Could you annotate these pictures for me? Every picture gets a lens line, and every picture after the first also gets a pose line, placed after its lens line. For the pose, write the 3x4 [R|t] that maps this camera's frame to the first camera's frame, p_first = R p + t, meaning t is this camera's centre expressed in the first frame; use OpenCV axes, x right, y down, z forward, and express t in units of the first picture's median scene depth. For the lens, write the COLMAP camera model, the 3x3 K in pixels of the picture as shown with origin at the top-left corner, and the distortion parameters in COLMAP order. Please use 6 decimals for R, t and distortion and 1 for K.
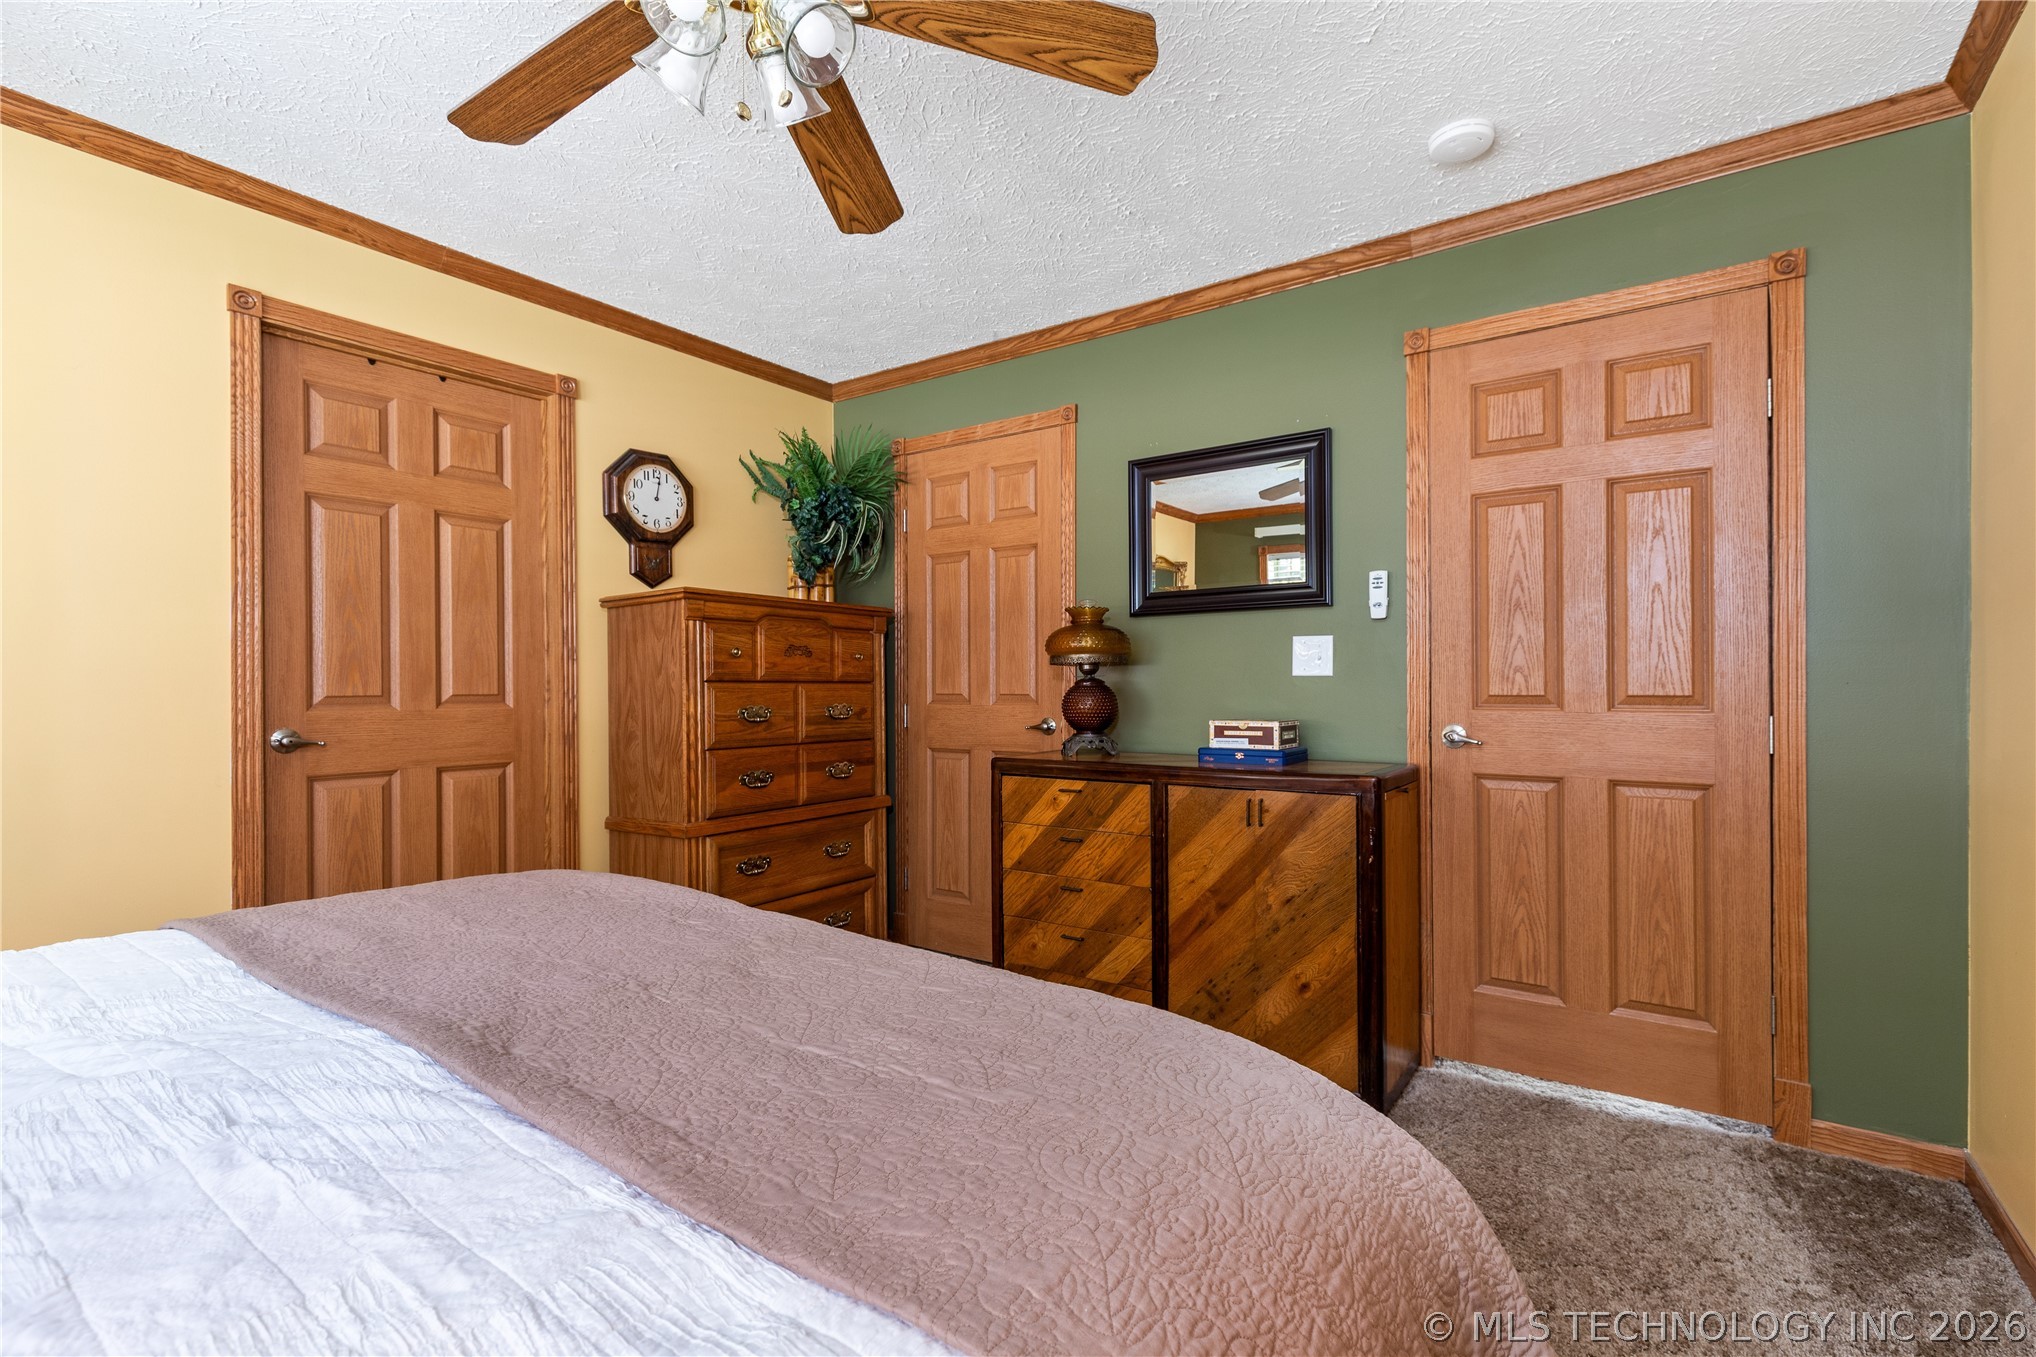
lens RADIAL K [[937.4, 0, 1027.7], [0, 937.4, 687.1], [0, 0, 1]] dist [0.005728, -0.000302]
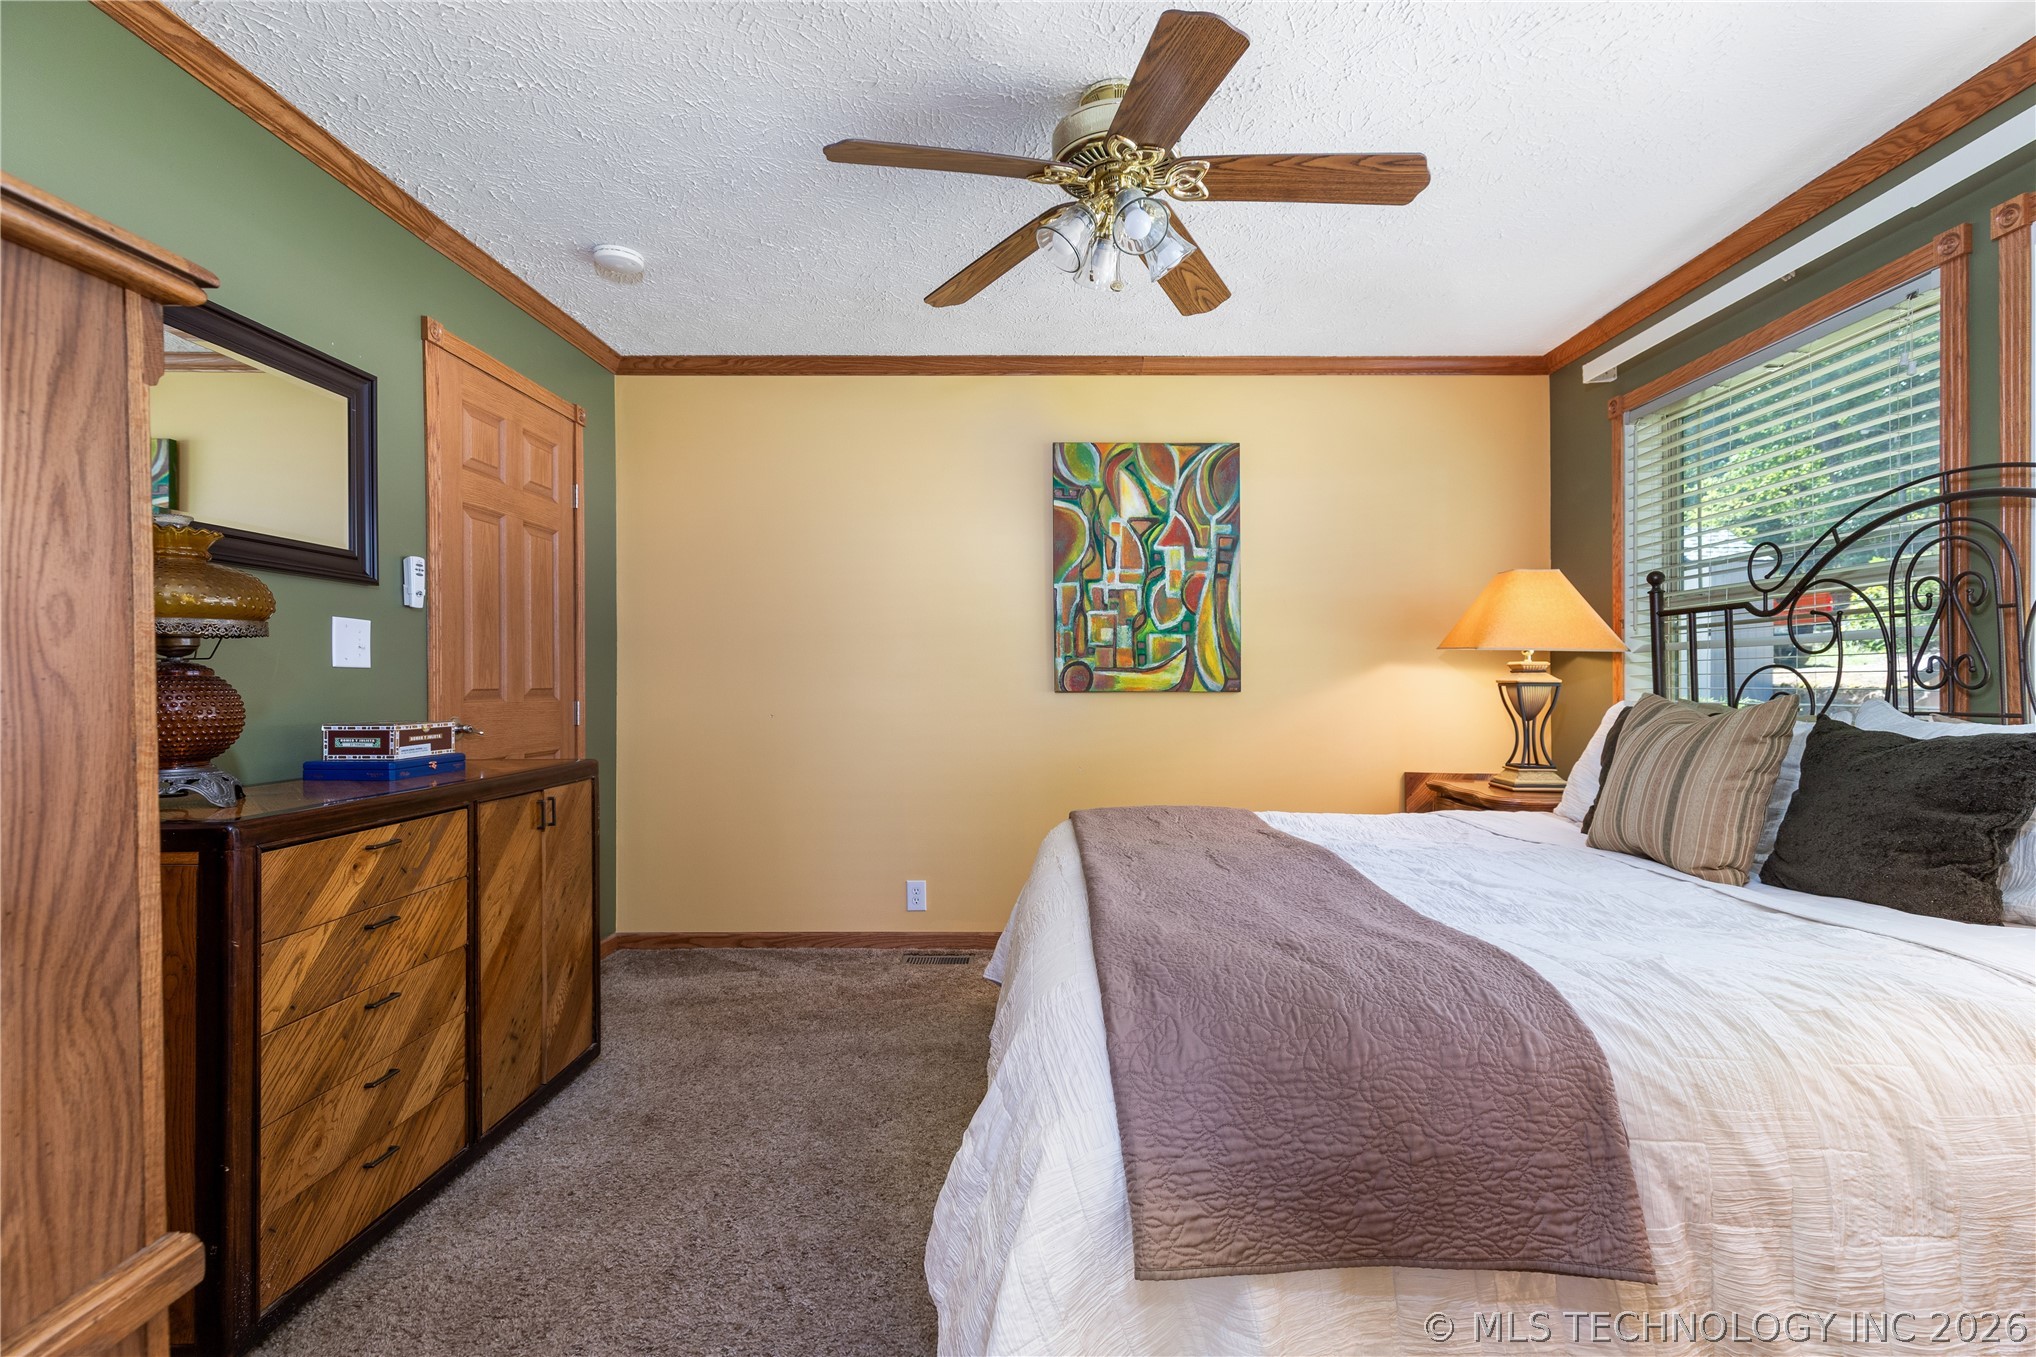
lens RADIAL K [[937.4, 0, 1019.2], [0, 937.4, 671.0], [0, 0, 1]] dist [0.005728, -0.000302]
pose [[-0.559588, 0.012722, 0.828674, -0.727241], [-0.000865, 0.999873, -0.015935, 0.003851], [-0.828771, -0.009634, -0.559505, 1.015506]]
